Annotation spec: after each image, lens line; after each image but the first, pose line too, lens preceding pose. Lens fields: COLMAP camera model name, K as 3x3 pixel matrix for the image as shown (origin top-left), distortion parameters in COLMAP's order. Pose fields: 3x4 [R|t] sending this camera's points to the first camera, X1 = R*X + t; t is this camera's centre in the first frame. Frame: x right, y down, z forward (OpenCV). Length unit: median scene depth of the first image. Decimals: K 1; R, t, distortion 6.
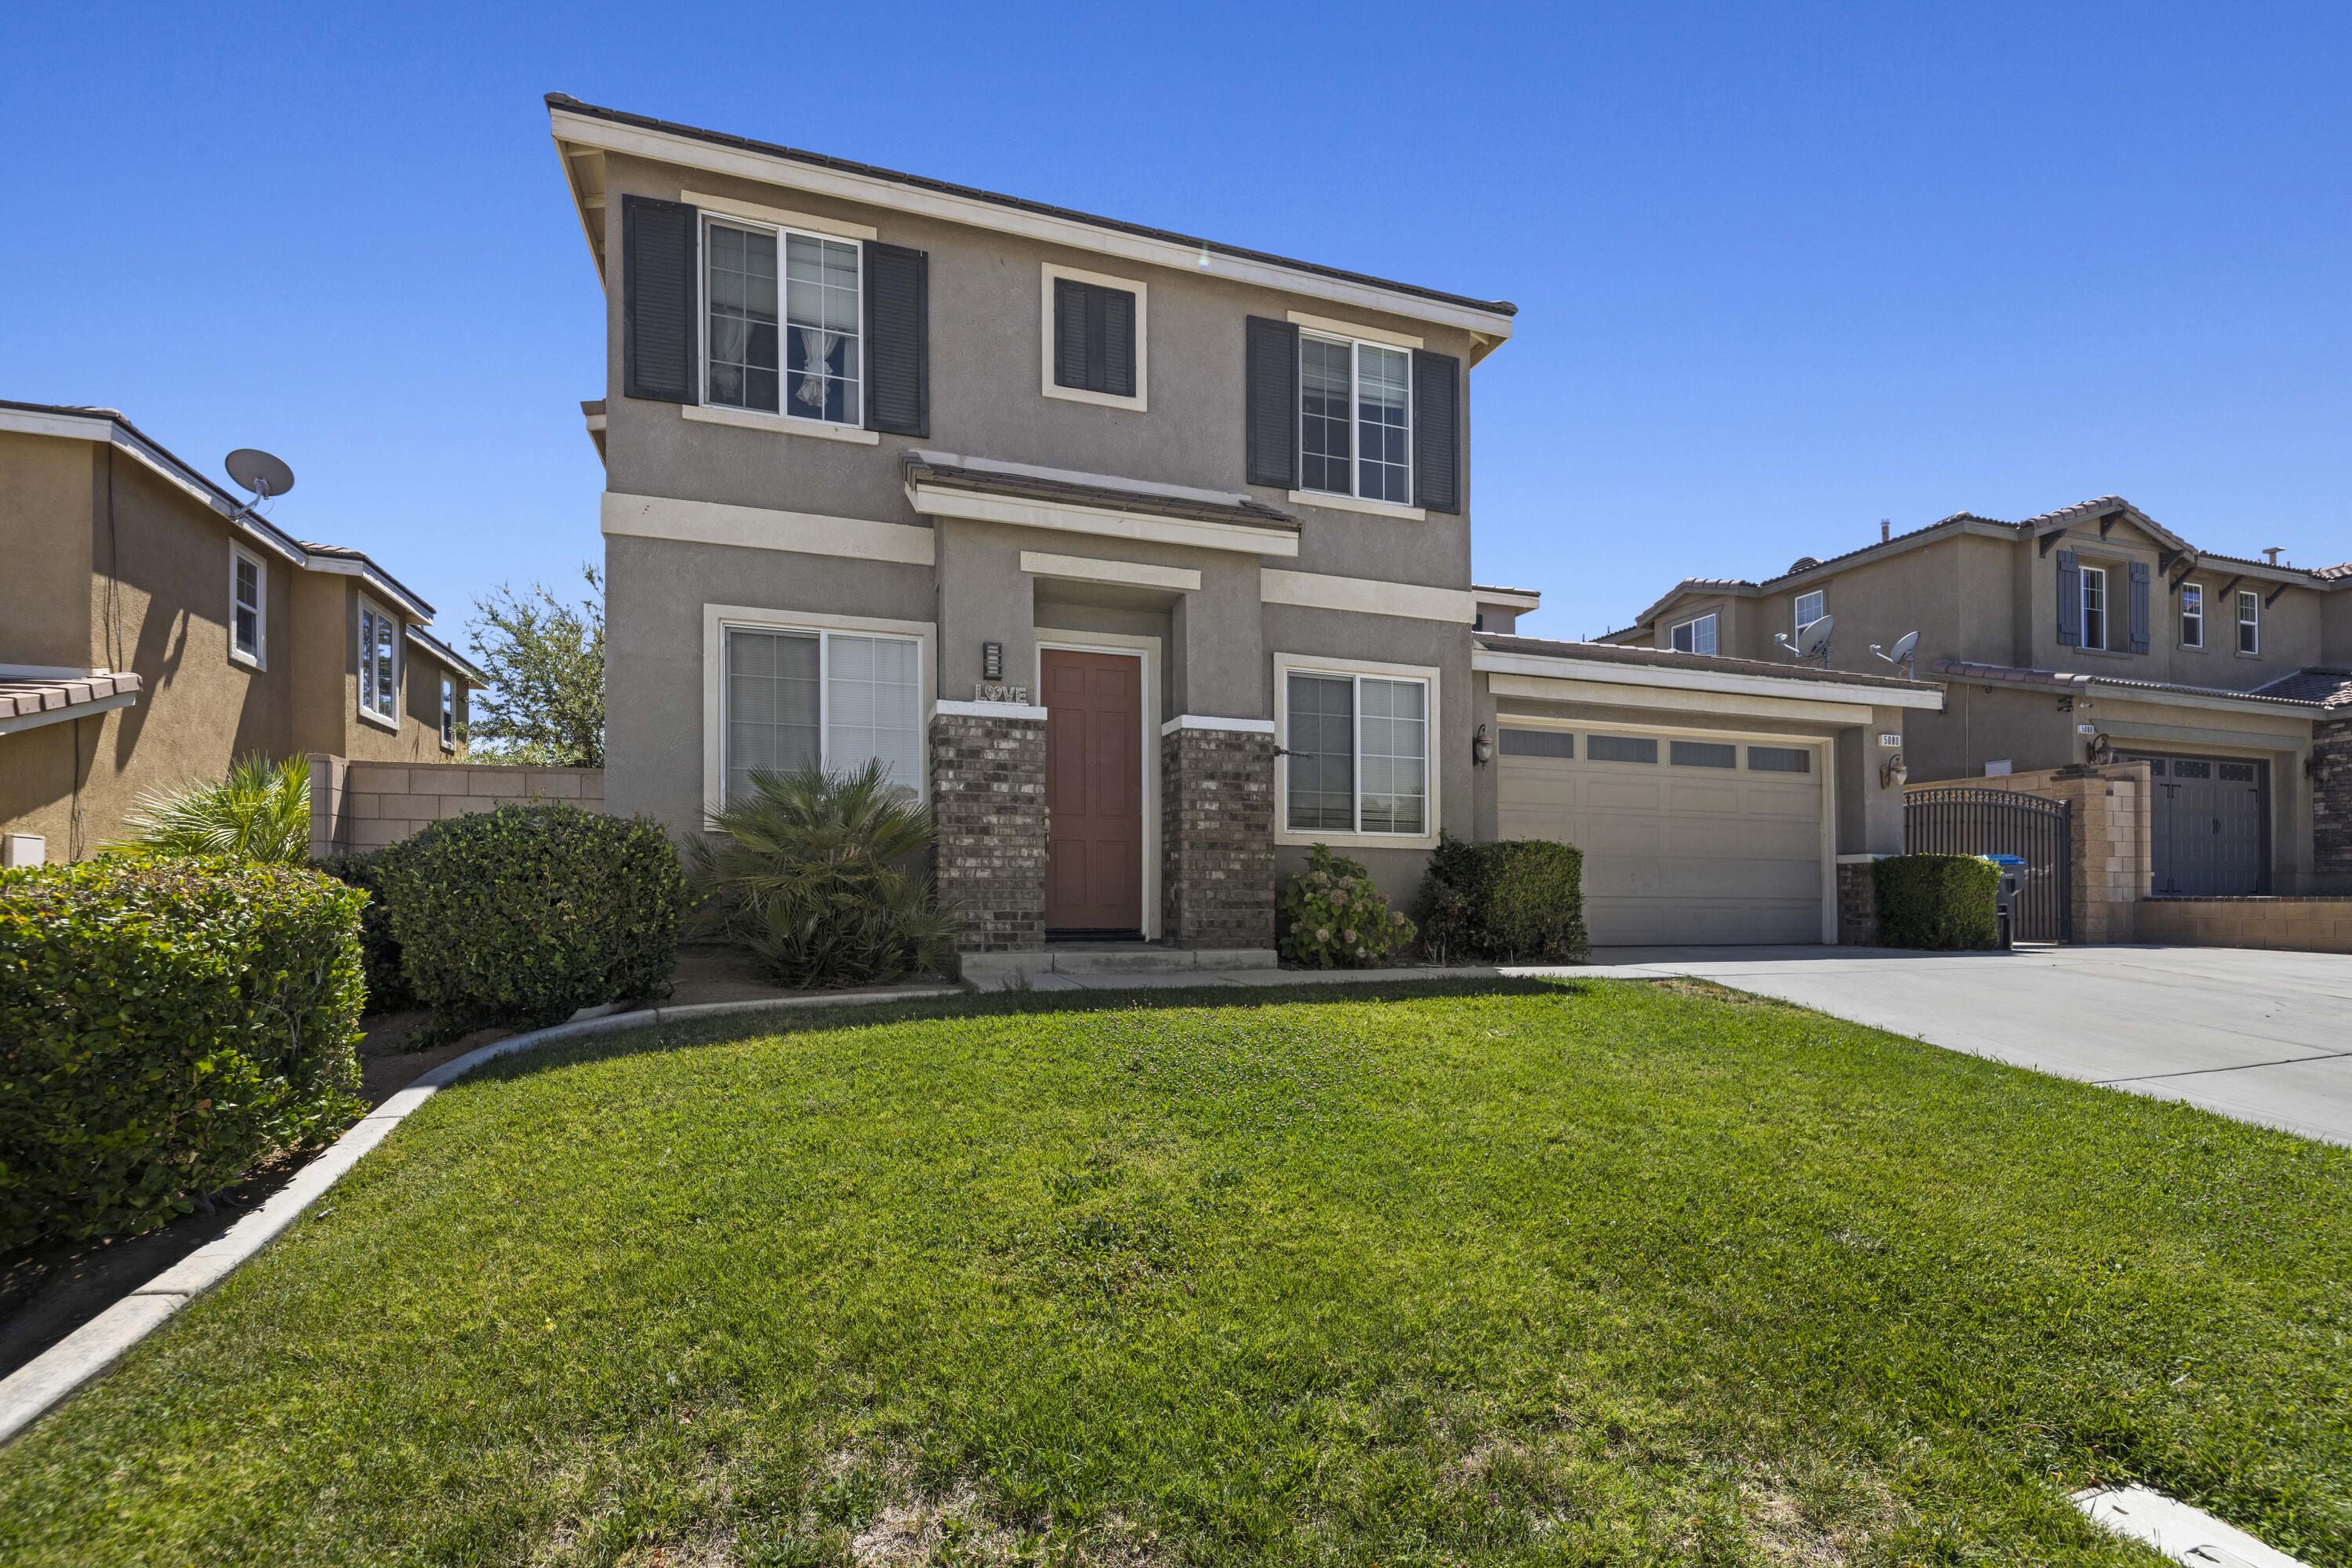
lens RADIAL K [[1030.9, 0, 1163.7], [0, 1030.9, 900.7], [0, 0, 1]] dist [-0.001901, 0.000012]
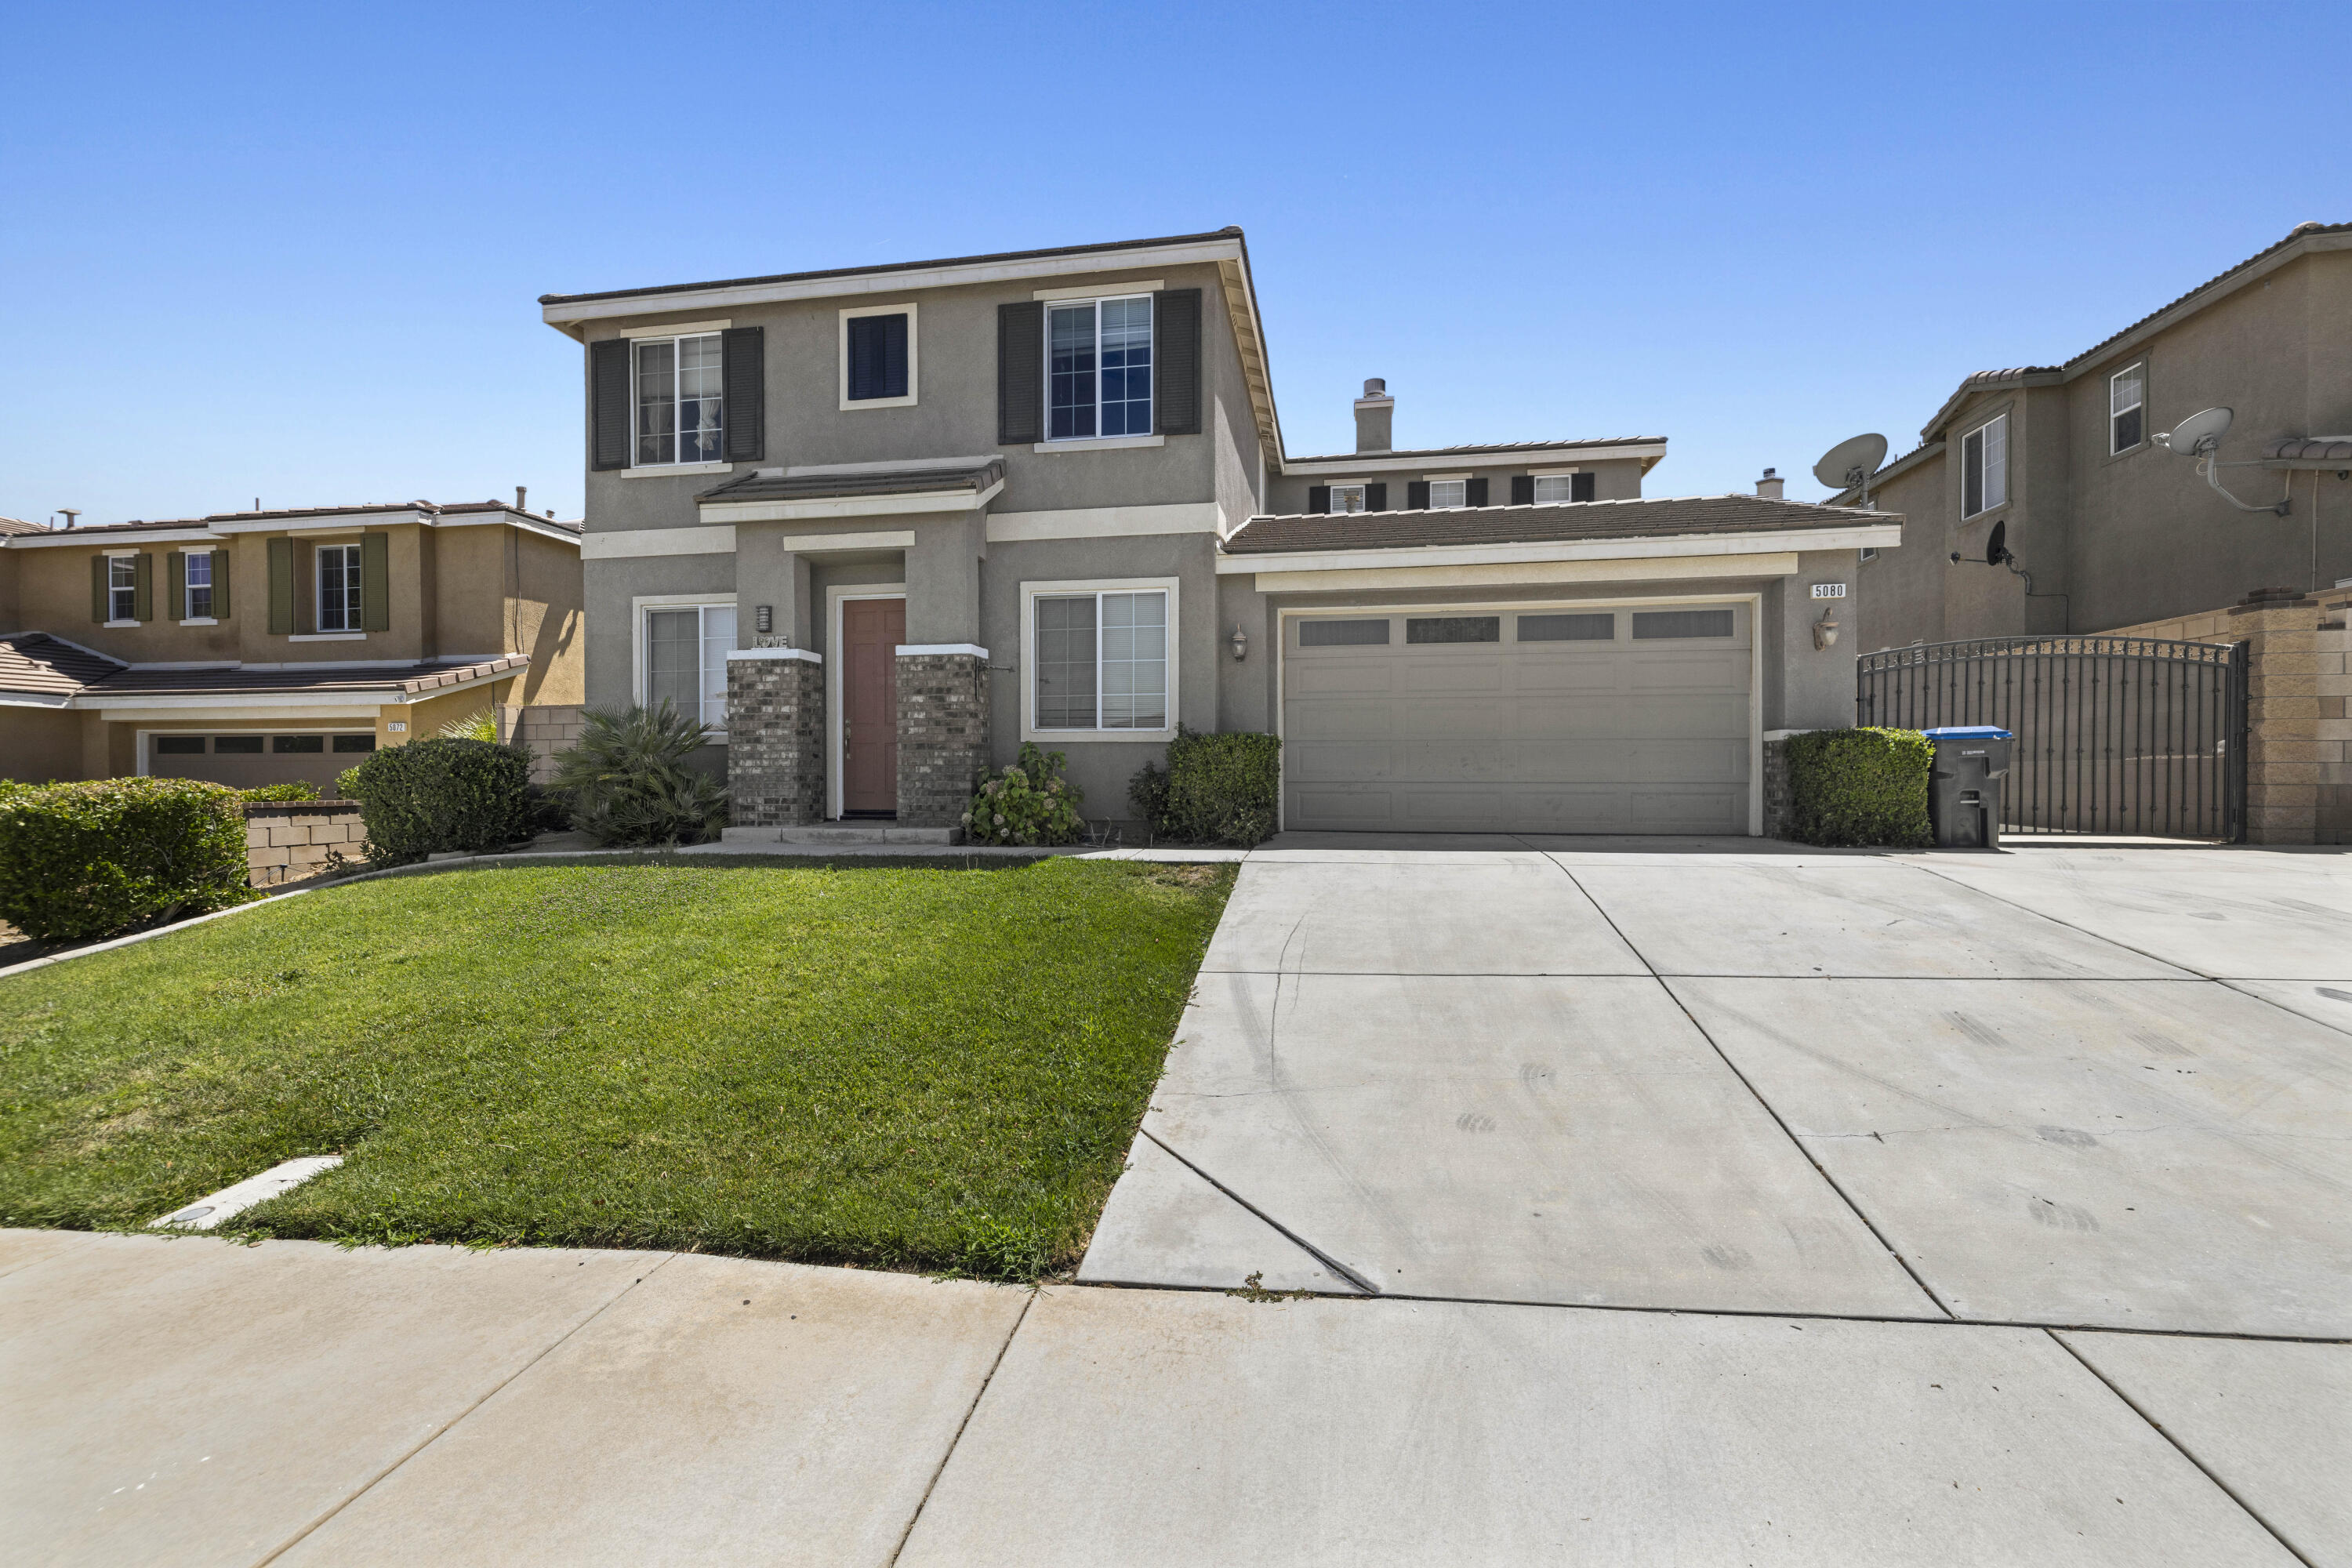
lens RADIAL K [[999.9, 0, 1179.0], [0, 999.9, 788.5], [0, 0, 1]] dist [0.001888, 0.000280]
pose [[0.878938, 0.000876, -0.476936, 0.828138], [0.005689, 0.999908, 0.012321, -0.013229], [0.476903, -0.013543, 0.878852, 0.059114]]
